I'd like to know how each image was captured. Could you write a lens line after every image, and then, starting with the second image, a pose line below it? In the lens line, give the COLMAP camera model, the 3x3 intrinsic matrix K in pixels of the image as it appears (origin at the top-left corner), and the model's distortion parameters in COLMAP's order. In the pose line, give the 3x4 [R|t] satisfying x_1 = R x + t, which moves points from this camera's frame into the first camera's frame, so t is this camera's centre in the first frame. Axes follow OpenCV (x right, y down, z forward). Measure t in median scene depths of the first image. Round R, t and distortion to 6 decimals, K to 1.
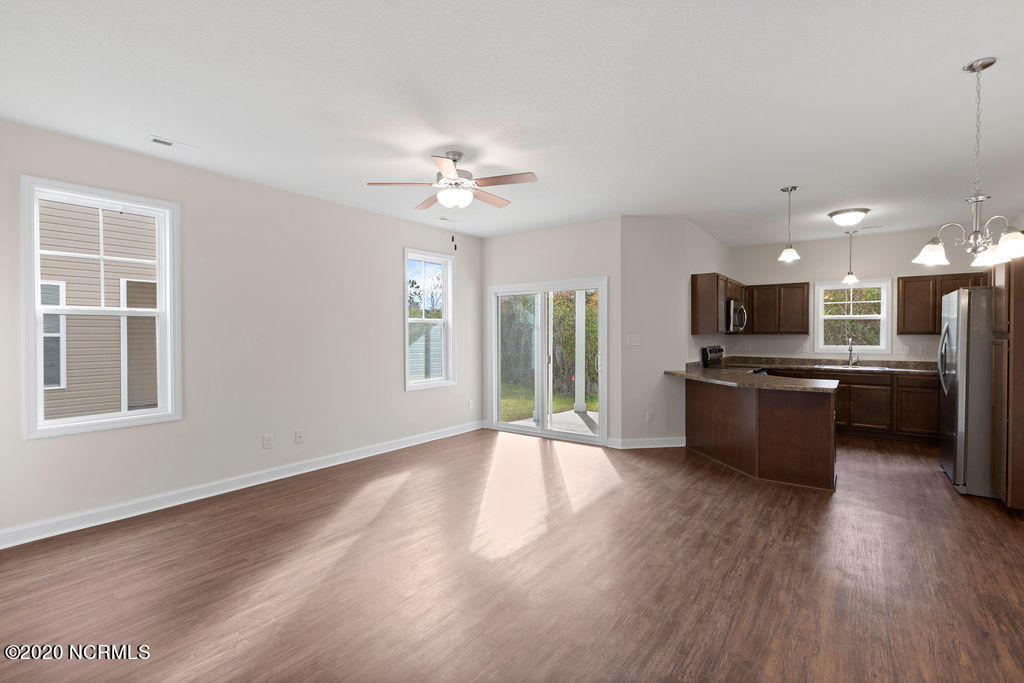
lens RADIAL K [[471.2, 0, 512.3], [0, 471.2, 338.7], [0, 0, 1]] dist [0.015457, 0.000223]
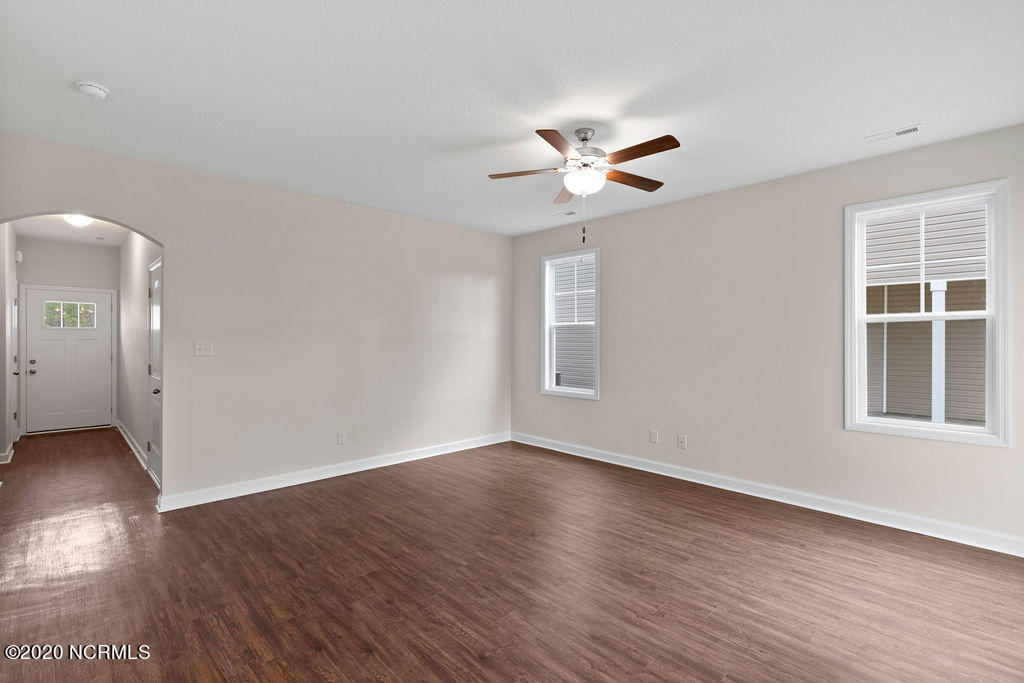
lens RADIAL K [[471.2, 0, 510.5], [0, 471.2, 341.0], [0, 0, 1]] dist [0.015457, 0.000223]
pose [[-0.172069, 0.002750, -0.985081, 0.276894], [-0.010927, 0.999929, 0.004700, -0.003277], [0.985024, 0.011572, -0.172027, 0.376561]]
